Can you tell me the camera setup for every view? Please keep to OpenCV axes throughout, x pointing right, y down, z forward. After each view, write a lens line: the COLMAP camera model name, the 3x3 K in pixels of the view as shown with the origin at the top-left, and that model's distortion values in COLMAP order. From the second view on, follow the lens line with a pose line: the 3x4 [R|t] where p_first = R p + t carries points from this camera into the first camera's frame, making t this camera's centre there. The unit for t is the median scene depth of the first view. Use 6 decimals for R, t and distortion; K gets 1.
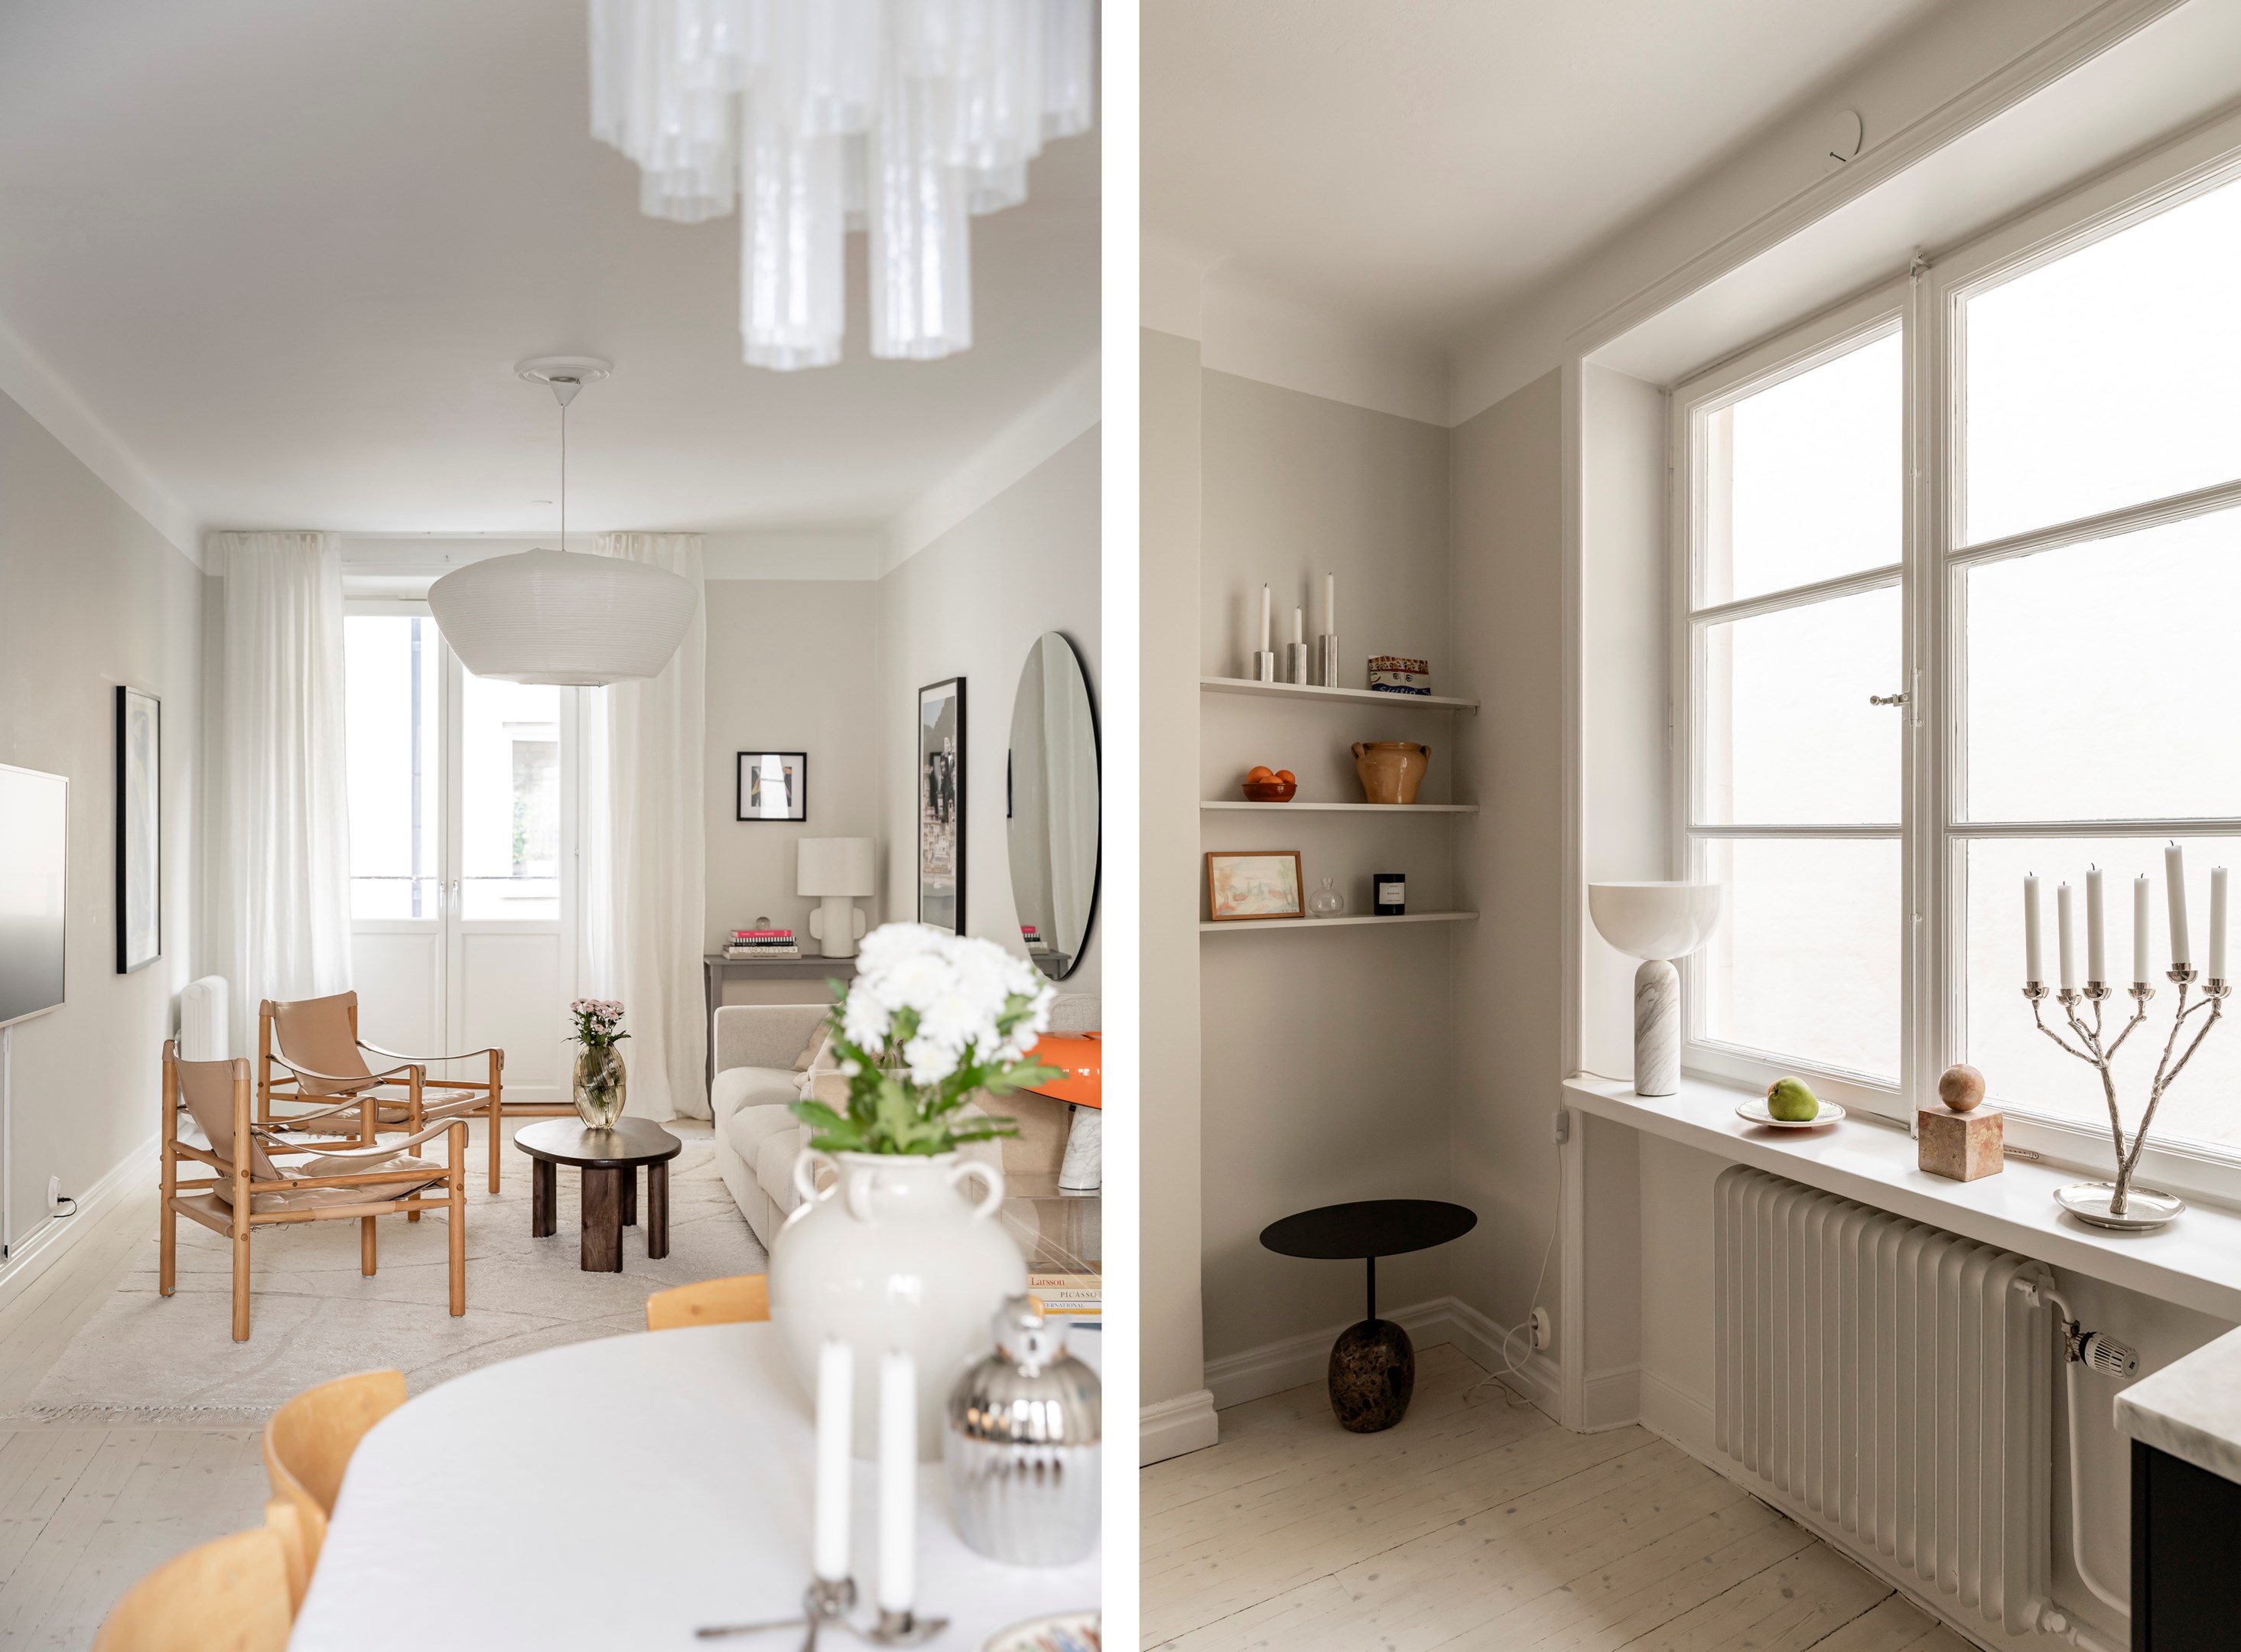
lens RADIAL K [[2055.2, 0, 572.1], [0, 2055.2, 828.1], [0, 0, 1]] dist [0.002878, -0.006571]
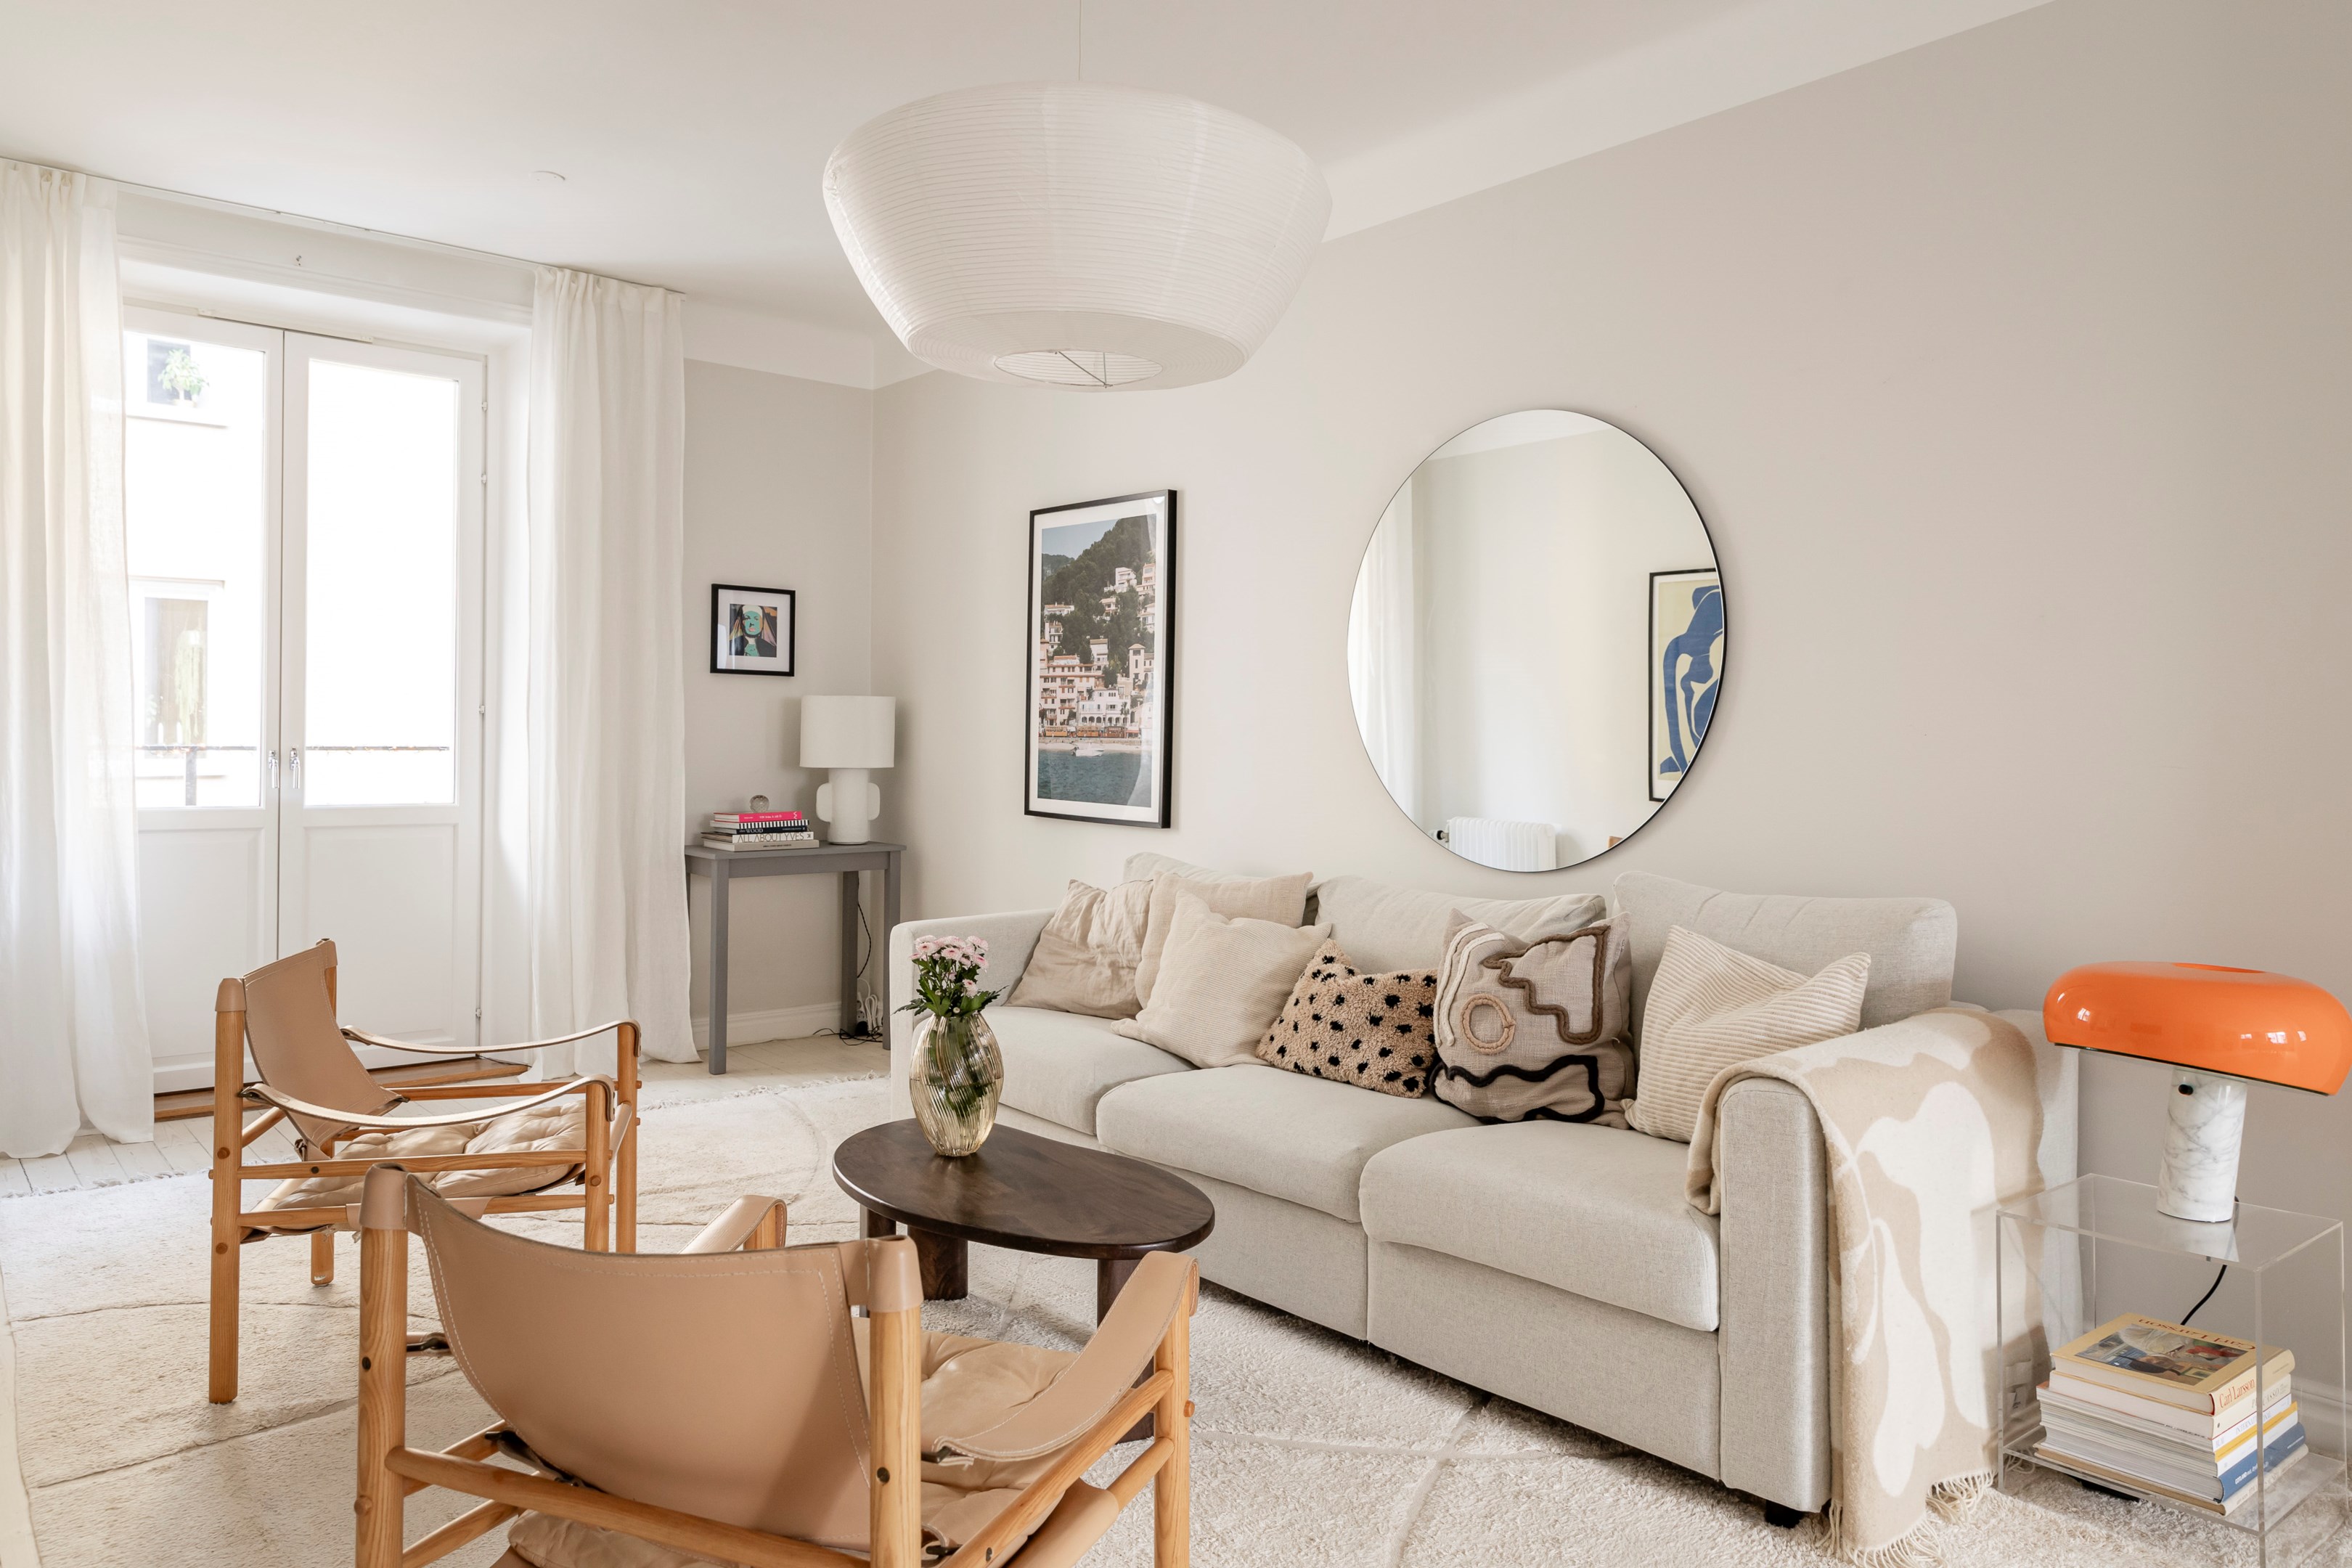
lens RADIAL K [[1573.2, 0, 1163.4], [0, 1573.2, 748.2], [0, 0, 1]] dist [0.007202, -0.000097]
pose [[0.785493, 0.002333, 0.618866, -0.222019], [-0.012674, 0.999844, 0.012318, 0.022285], [-0.618741, -0.017519, 0.785400, 0.606772]]
